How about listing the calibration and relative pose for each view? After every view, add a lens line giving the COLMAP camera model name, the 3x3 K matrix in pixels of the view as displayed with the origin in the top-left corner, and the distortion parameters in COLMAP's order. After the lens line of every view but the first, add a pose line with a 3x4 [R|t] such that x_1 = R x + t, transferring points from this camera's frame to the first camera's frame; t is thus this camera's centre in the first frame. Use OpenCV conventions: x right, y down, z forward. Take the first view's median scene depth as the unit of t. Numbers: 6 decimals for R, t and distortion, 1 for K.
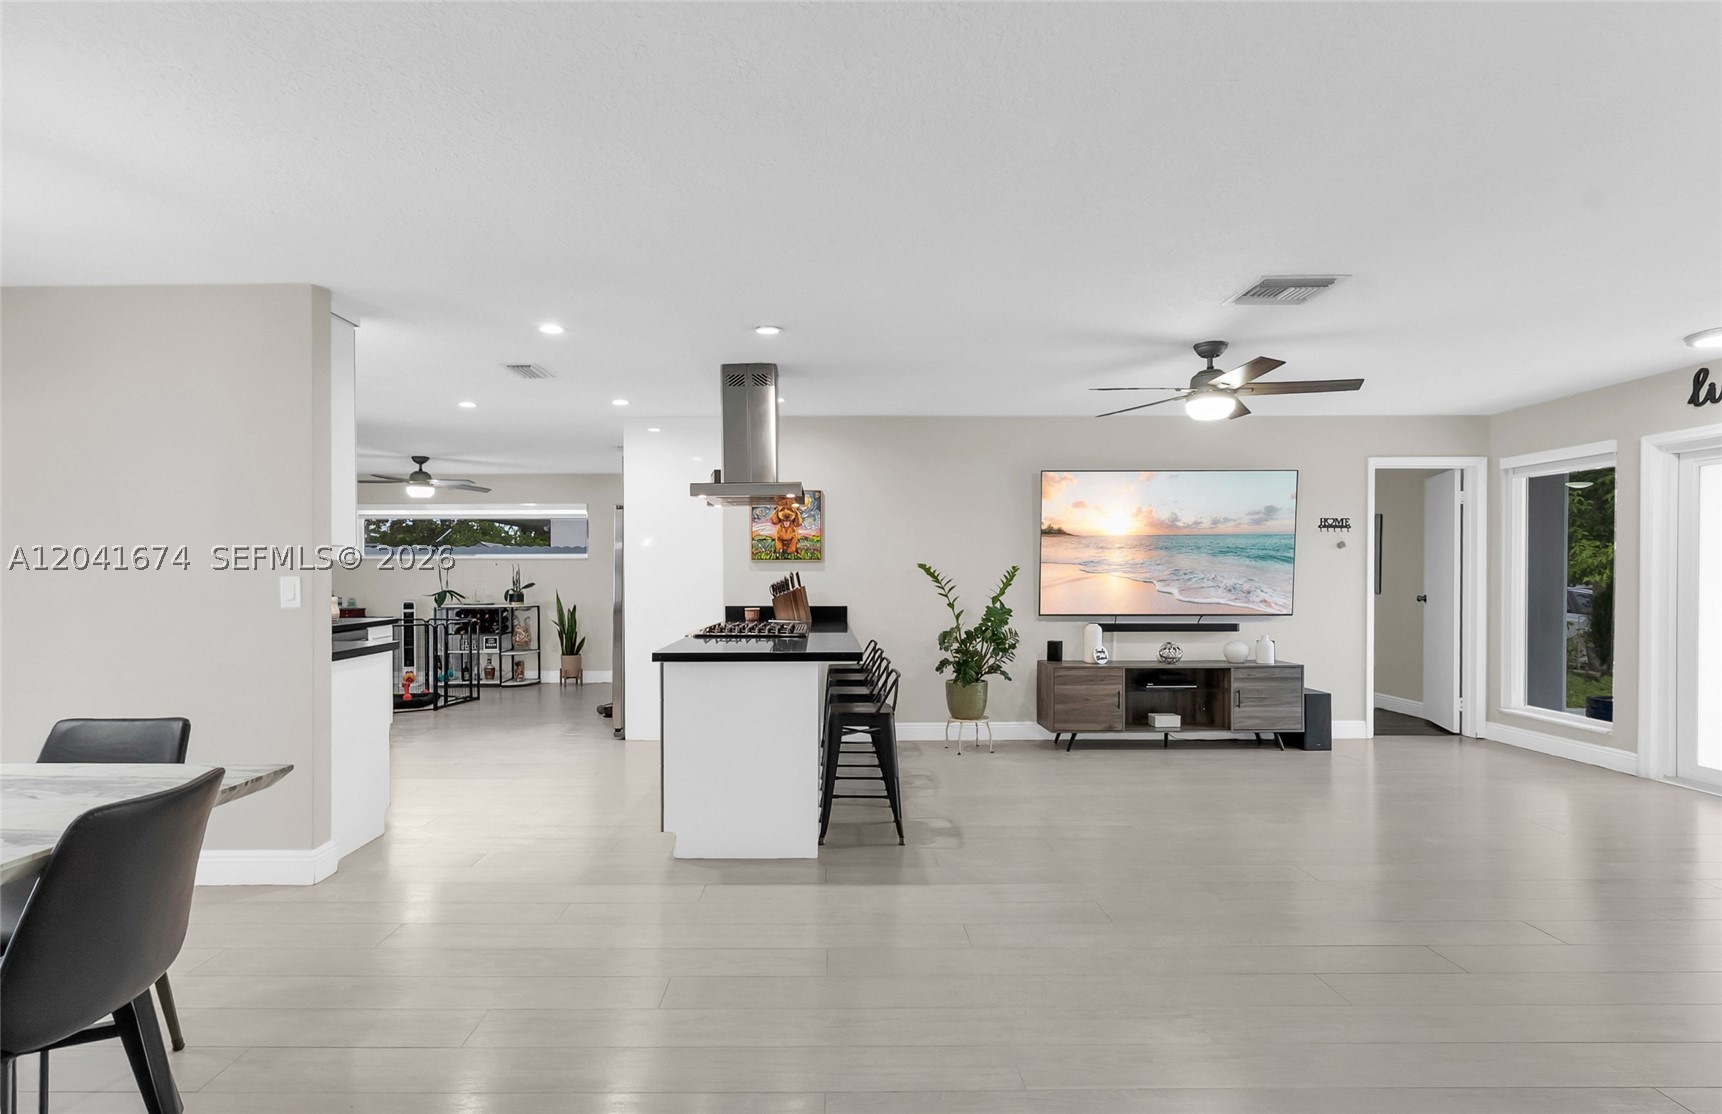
lens RADIAL K [[880.3, 0, 842.0], [0, 880.3, 573.6], [0, 0, 1]] dist [0.001891, -0.000432]
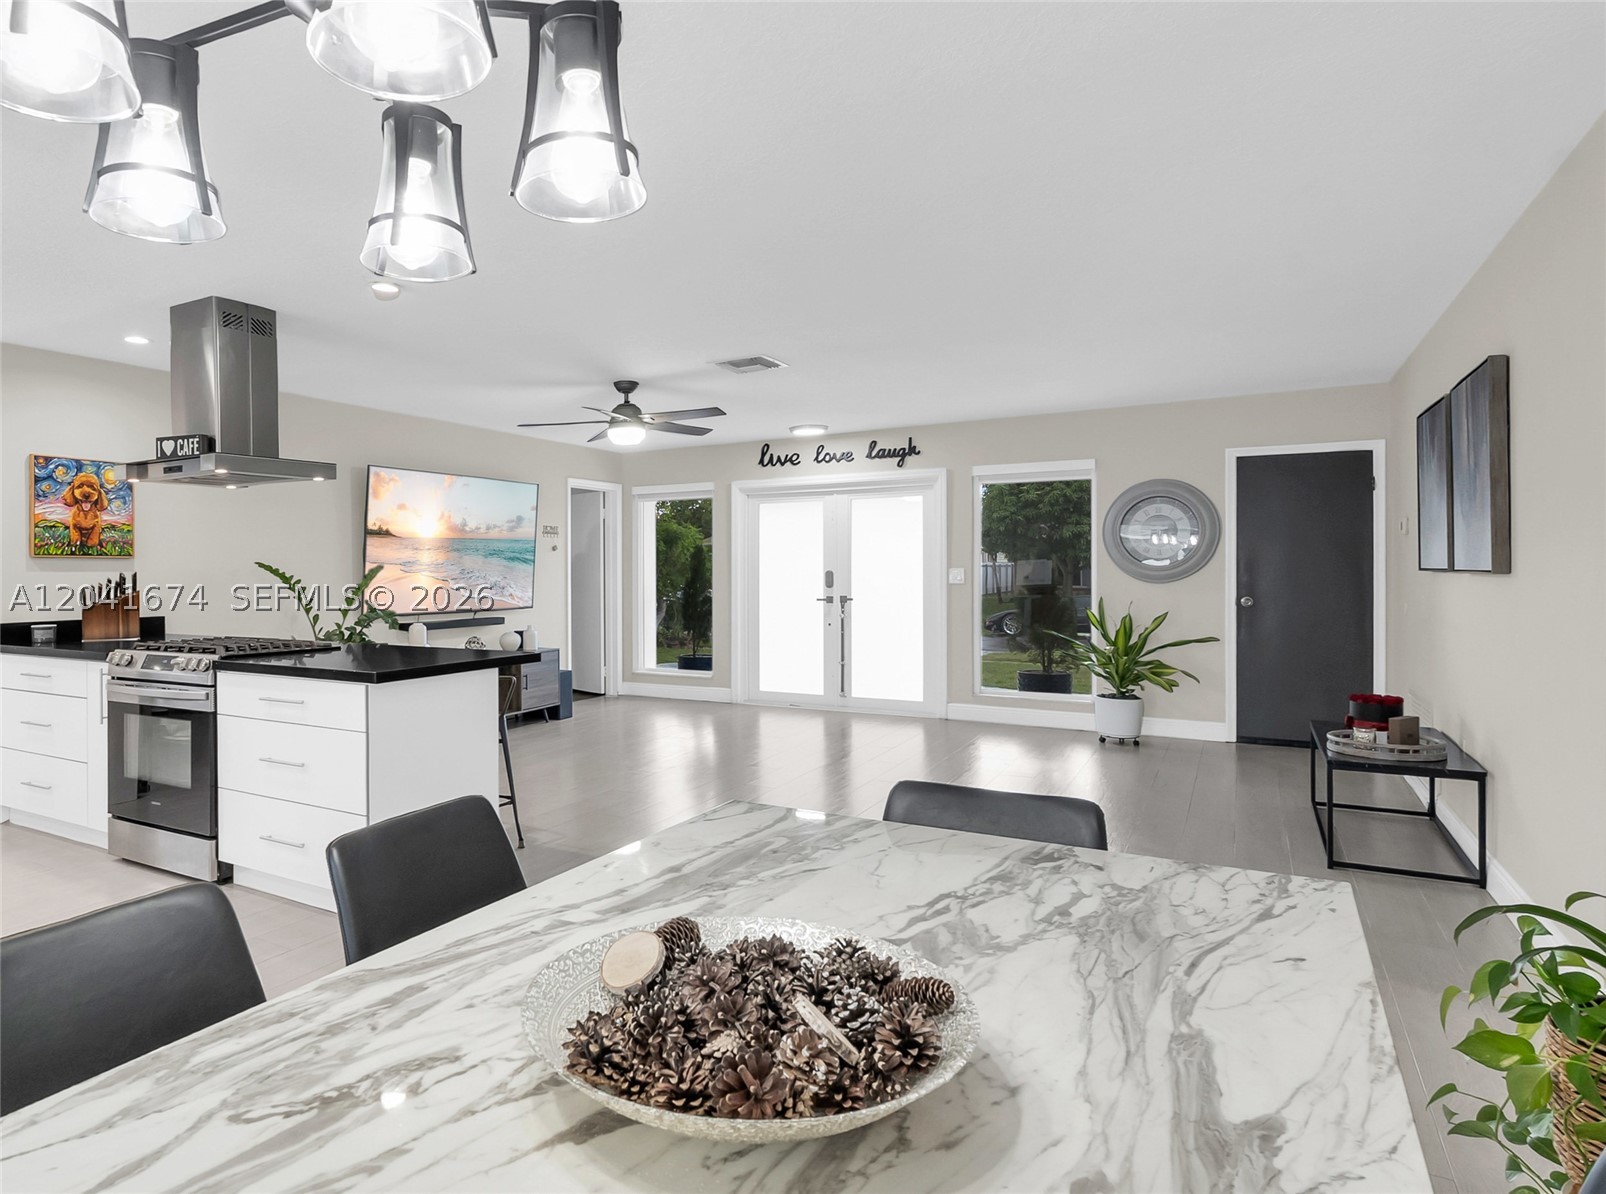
lens RADIAL K [[957.7, 0, 653.7], [0, 957.7, 582.7], [0, 0, 1]] dist [-0.006314, 0.001950]
pose [[0.537423, -0.012871, 0.843214, -0.486203], [0.005053, 0.999915, 0.012043, -0.000563], [-0.843297, -0.002211, 0.537443, 0.185409]]
